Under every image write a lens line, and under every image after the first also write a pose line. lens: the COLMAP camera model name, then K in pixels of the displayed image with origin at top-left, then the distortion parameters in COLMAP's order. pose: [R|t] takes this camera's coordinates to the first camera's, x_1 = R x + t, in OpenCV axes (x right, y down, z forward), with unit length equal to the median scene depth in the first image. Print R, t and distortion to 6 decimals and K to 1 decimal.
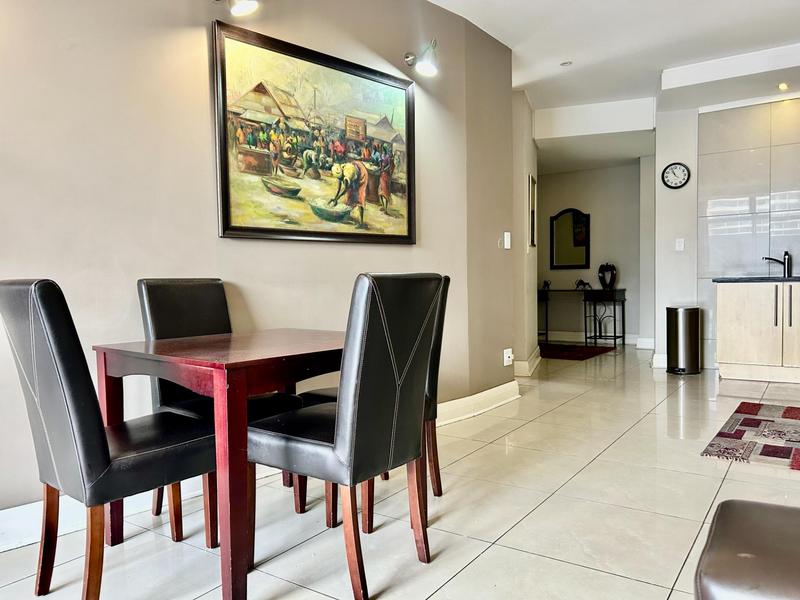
lens RADIAL K [[604.3, 0, 400.0], [0, 604.3, 300.0], [0, 0, 1]] dist [0.049104, -0.051319]
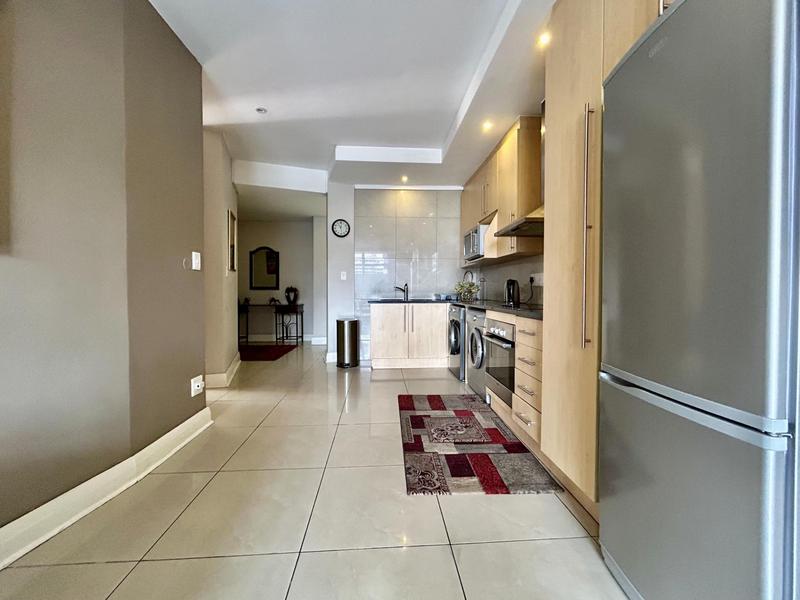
lens RADIAL K [[323.1, 0, 400.0], [0, 323.1, 300.0], [0, 0, 1]] dist [0.000365, 0.000052]
pose [[0.782983, 0.004565, 0.622026, 0.082047], [0.003883, 0.999918, -0.012227, -0.022749], [-0.622030, 0.011989, 0.782901, 0.299784]]
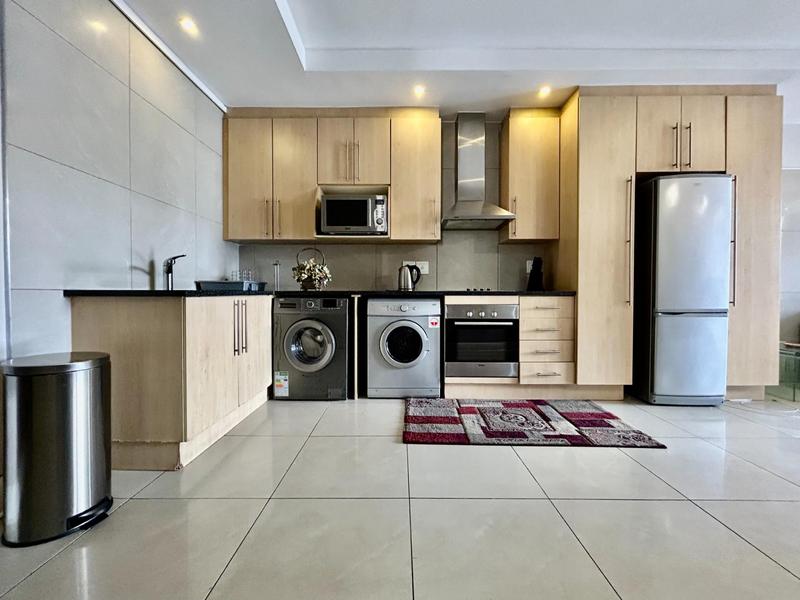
lens RADIAL K [[323.1, 0, 400.0], [0, 323.1, 300.0], [0, 0, 1]] dist [0.000365, 0.000052]
pose [[-0.565761, 0.002762, 0.824564, 0.141019], [0.043005, 0.998732, 0.026161, -0.022760], [-0.823447, 0.050261, -0.565163, 0.844802]]
